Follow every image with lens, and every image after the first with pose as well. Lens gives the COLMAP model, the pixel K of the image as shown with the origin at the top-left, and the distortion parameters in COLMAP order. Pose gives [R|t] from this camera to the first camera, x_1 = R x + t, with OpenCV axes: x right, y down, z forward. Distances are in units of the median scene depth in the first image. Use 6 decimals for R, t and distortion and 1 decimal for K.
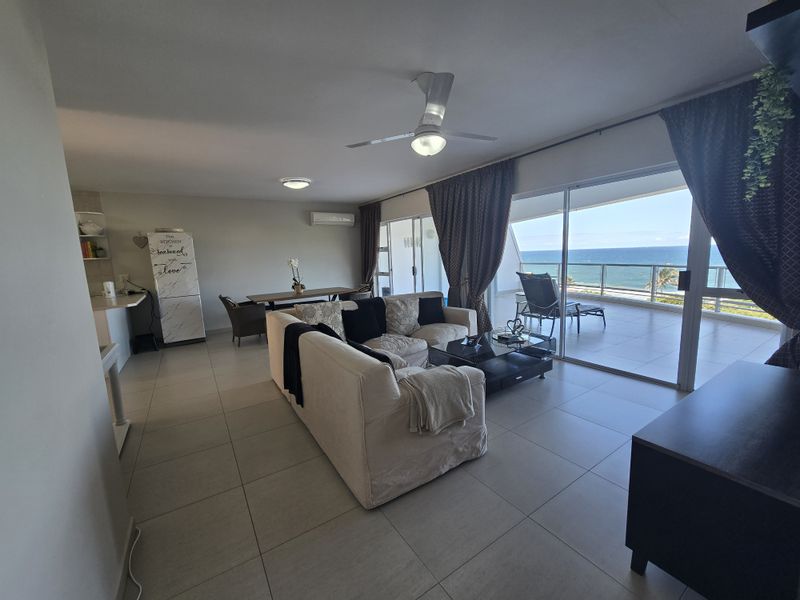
lens RADIAL K [[325.3, 0, 400.2], [0, 325.3, 299.7], [0, 0, 1]] dist [-0.002010, 0.000147]
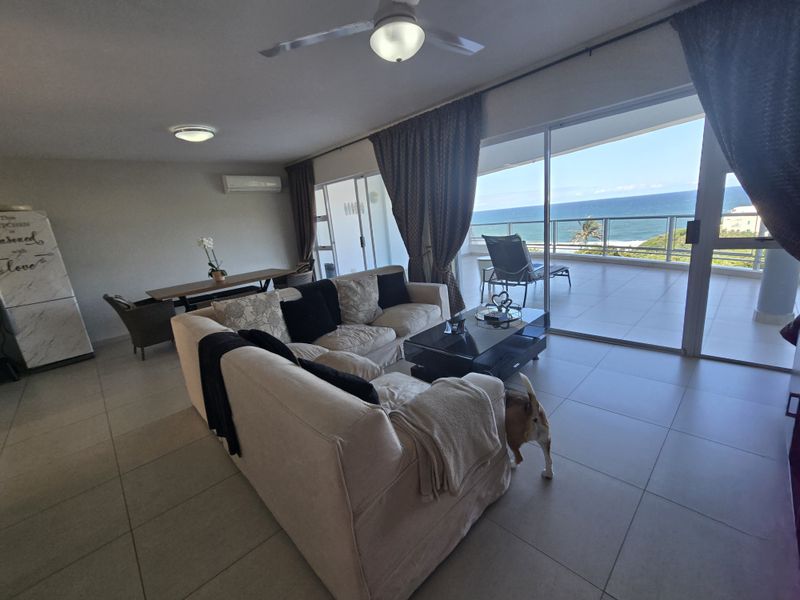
lens RADIAL K [[325.3, 0, 394.7], [0, 325.3, 296.8], [0, 0, 1]] dist [-0.002010, 0.000147]
pose [[0.980540, -0.100708, 0.168519, -0.045722], [0.085746, 0.991888, 0.093842, -0.028340], [-0.176602, -0.077566, 0.981221, 0.214064]]
